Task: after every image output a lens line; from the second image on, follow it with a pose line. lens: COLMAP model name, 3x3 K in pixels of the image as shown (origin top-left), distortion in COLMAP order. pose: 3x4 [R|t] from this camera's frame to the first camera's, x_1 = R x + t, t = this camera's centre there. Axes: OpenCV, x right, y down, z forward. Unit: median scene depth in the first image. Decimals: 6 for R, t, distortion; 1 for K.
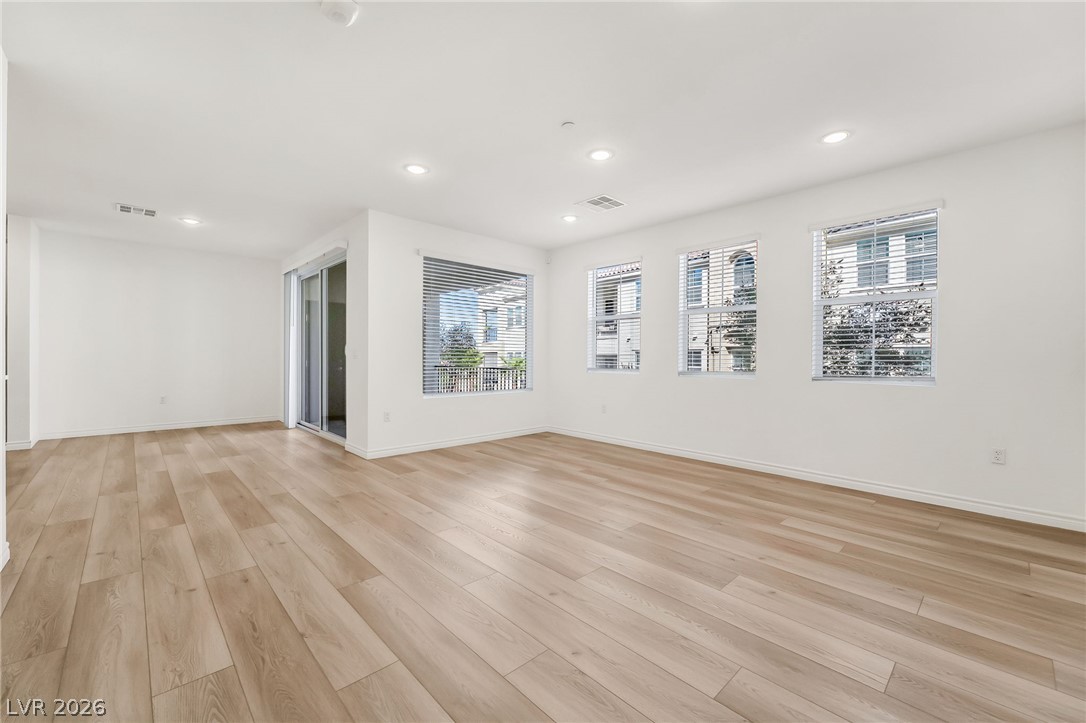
lens RADIAL K [[445.9, 0, 543.0], [0, 445.9, 361.5], [0, 0, 1]] dist [0.000513, -0.000023]
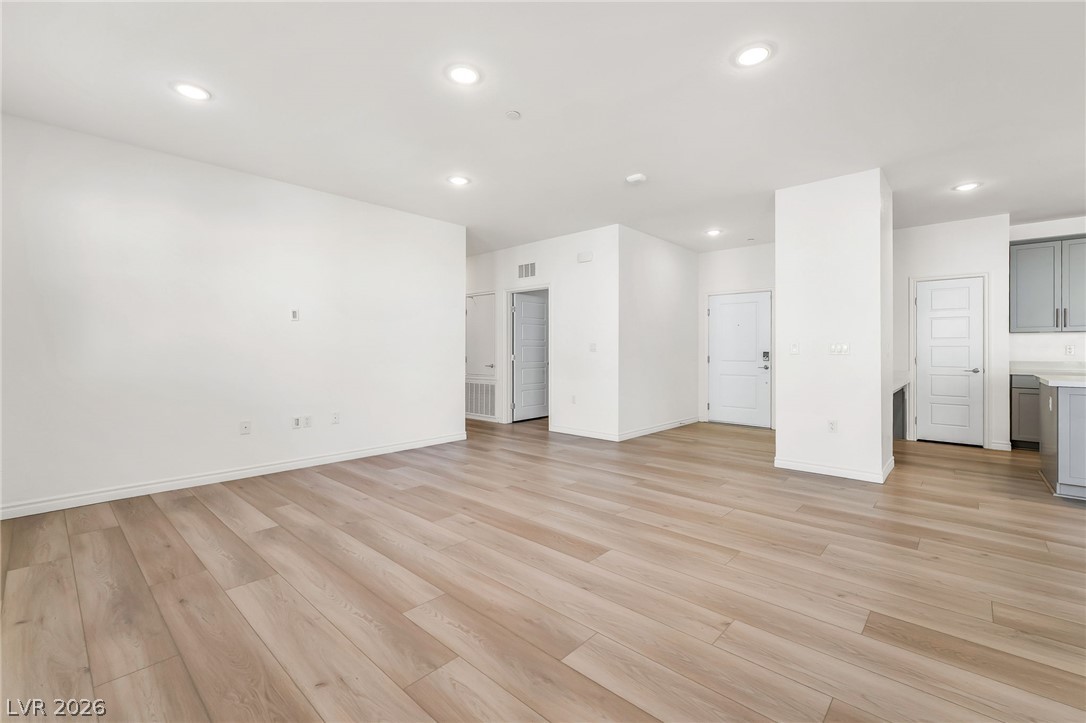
lens RADIAL K [[445.9, 0, 543.0], [0, 445.9, 361.5], [0, 0, 1]] dist [0.000513, -0.000023]
pose [[-0.997836, -0.009482, -0.065072, 0.045046], [-0.011485, 0.999469, 0.030481, -0.007437], [0.064749, 0.031162, -0.997415, 1.773106]]
